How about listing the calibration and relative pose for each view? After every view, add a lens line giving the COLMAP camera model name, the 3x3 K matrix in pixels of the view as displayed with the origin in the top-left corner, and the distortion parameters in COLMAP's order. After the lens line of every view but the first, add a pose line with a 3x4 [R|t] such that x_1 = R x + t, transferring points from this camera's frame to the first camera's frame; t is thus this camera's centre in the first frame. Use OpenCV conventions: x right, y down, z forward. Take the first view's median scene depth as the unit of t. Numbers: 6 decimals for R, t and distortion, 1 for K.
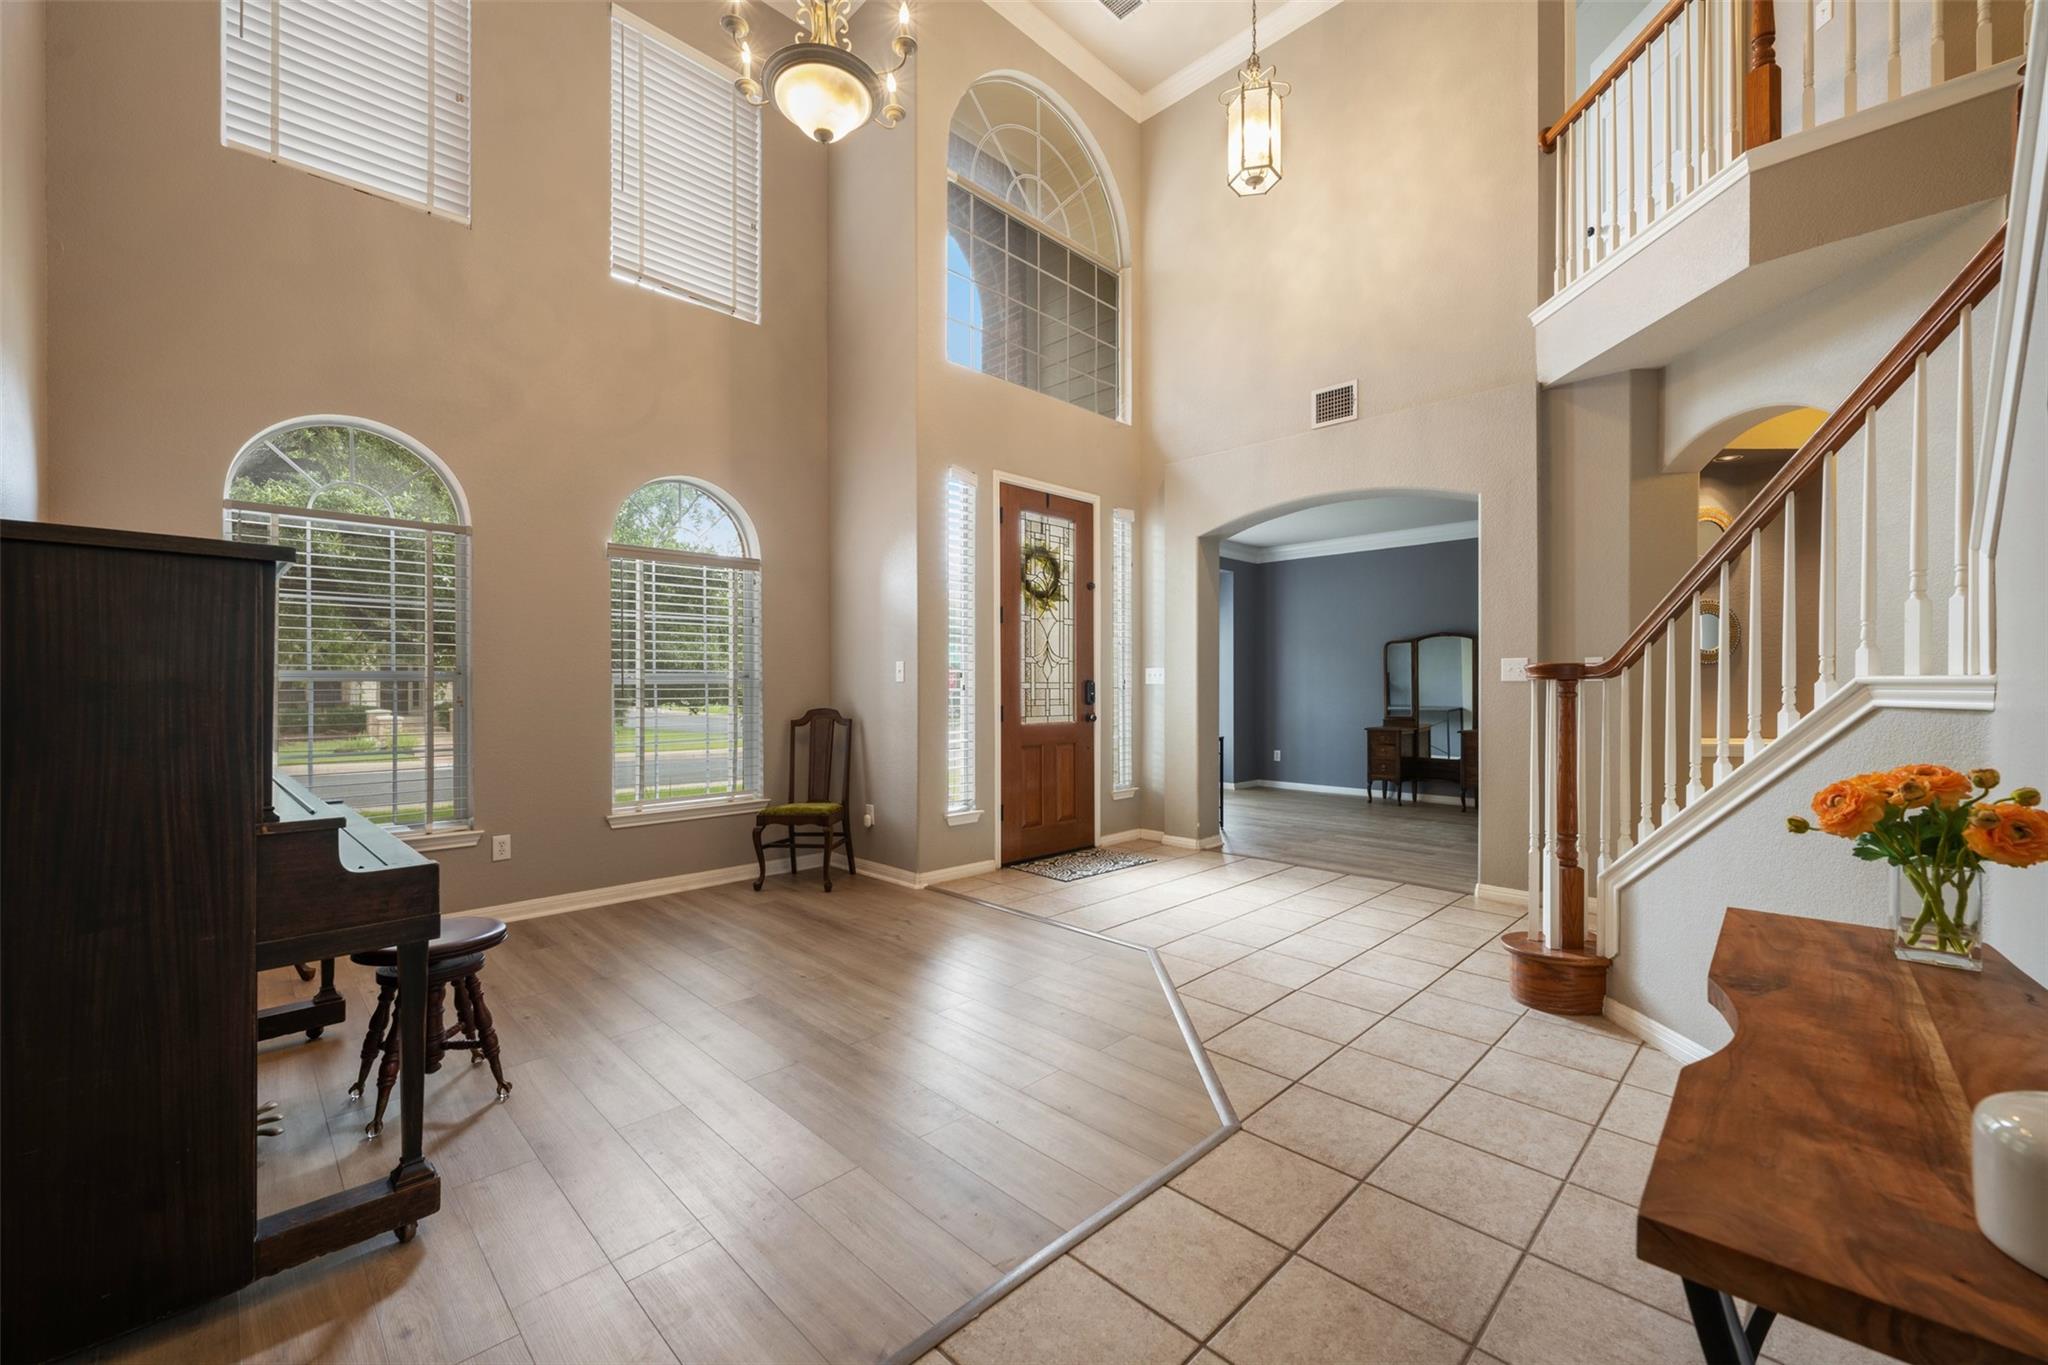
lens RADIAL K [[820.1, 0, 1025.0], [0, 820.1, 693.1], [0, 0, 1]] dist [-0.002106, -0.000332]
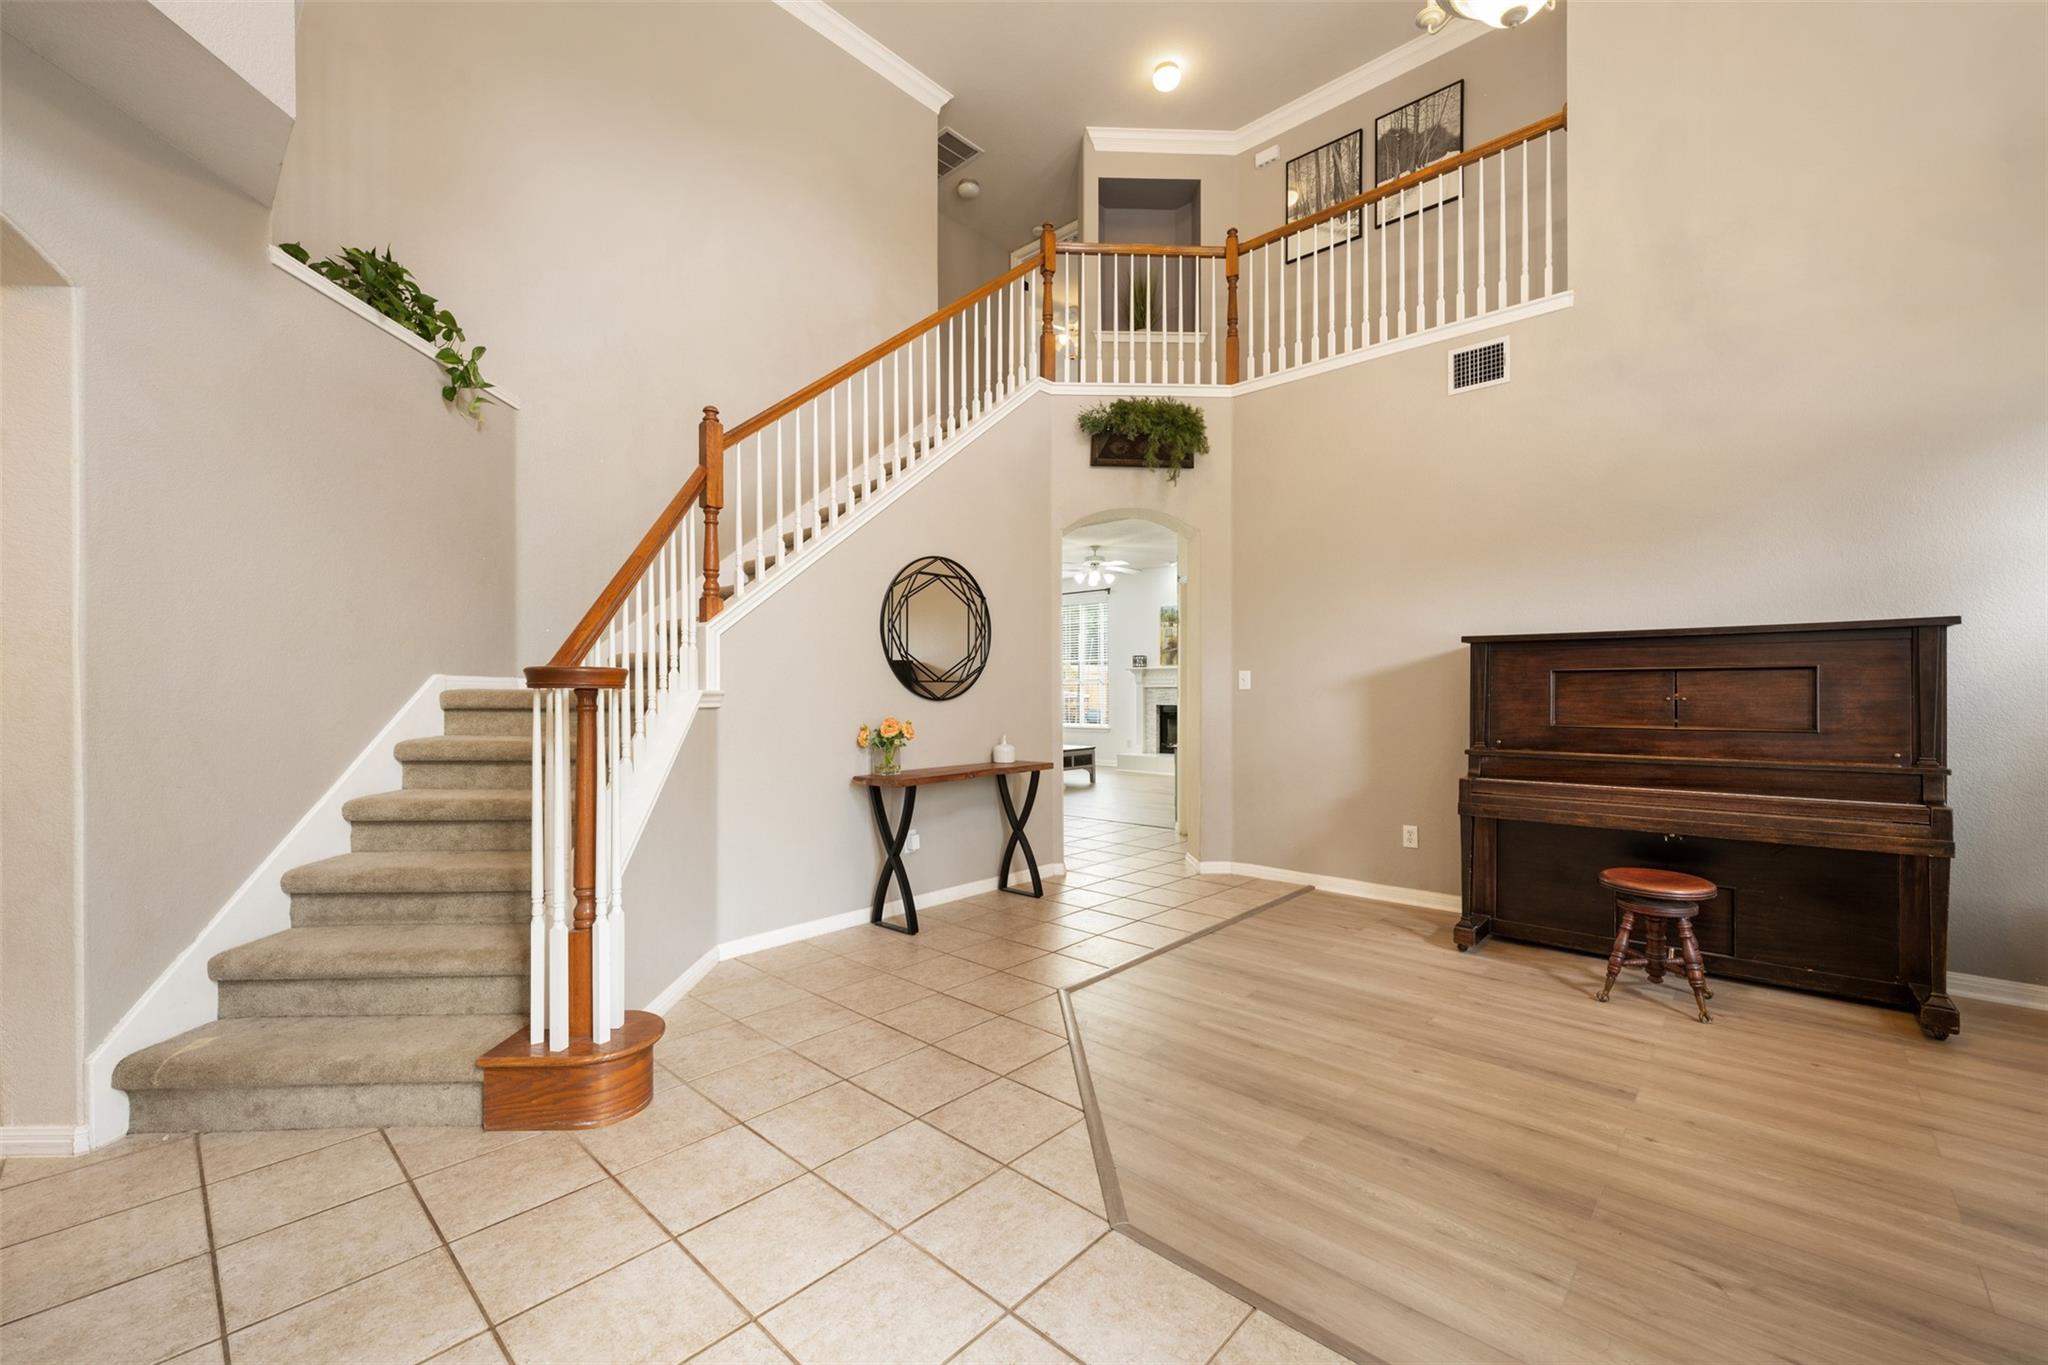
lens RADIAL K [[820.1, 0, 1012.7], [0, 820.1, 693.0], [0, 0, 1]] dist [-0.002106, -0.000332]
pose [[-0.999437, 0.004217, -0.033300, 0.154233], [0.003952, 0.999960, 0.008021, -0.009226], [0.033332, 0.007885, -0.999413, 0.975958]]
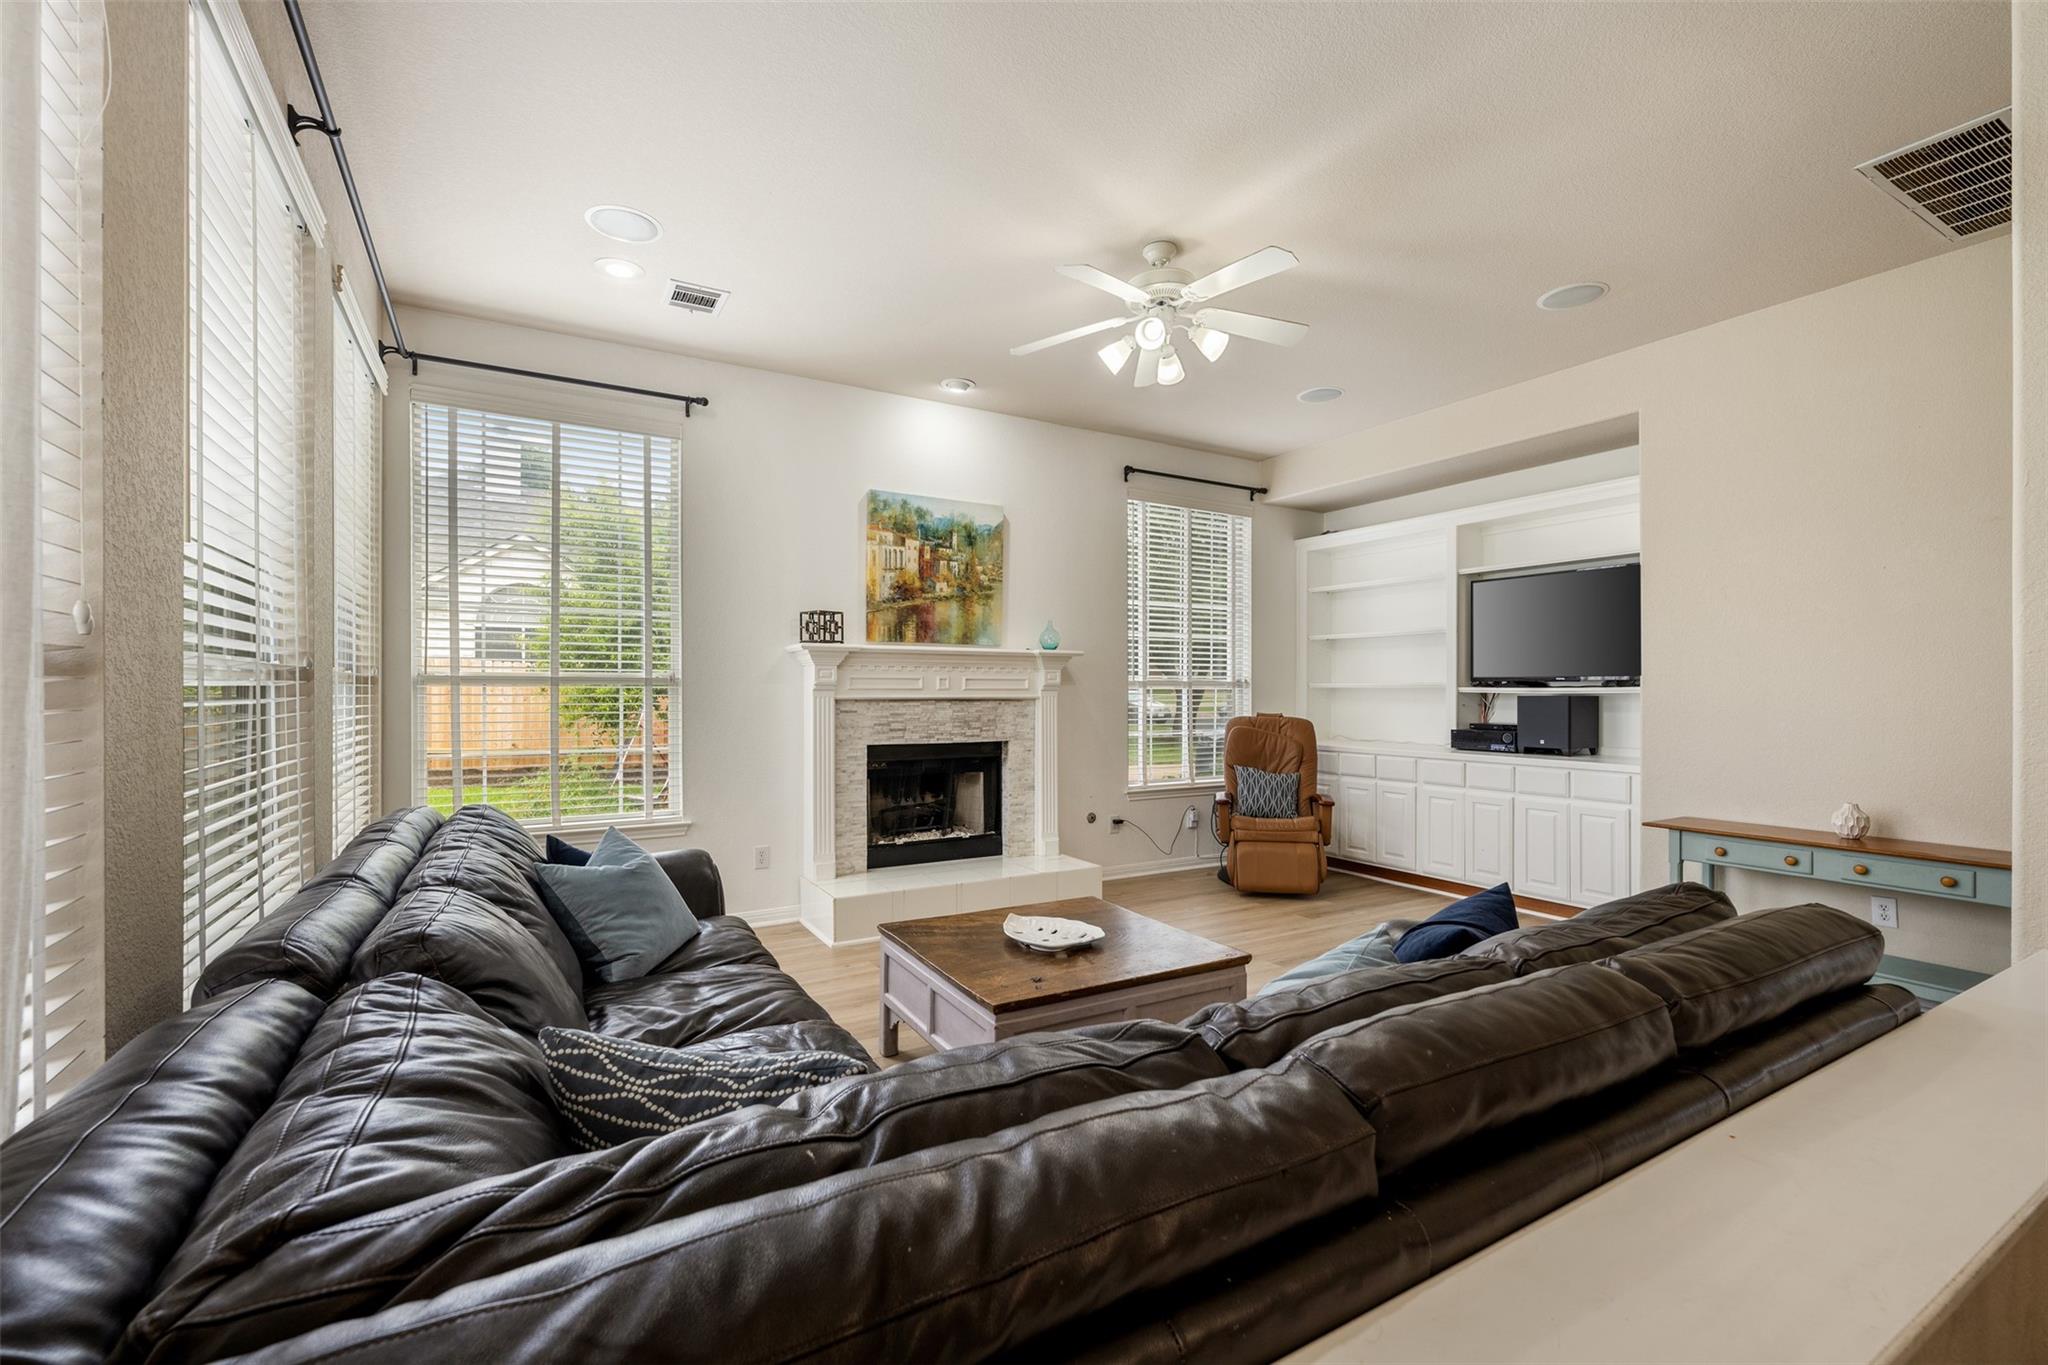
lens RADIAL K [[876.4, 0, 1017.8], [0, 876.4, 690.3], [0, 0, 1]] dist [-0.001316, -0.001142]
pose [[-0.258649, 0.002002, -0.965969, 0.539073], [-0.007845, 0.999961, 0.004173, -0.018205], [0.965940, 0.008658, -0.258623, -0.857509]]
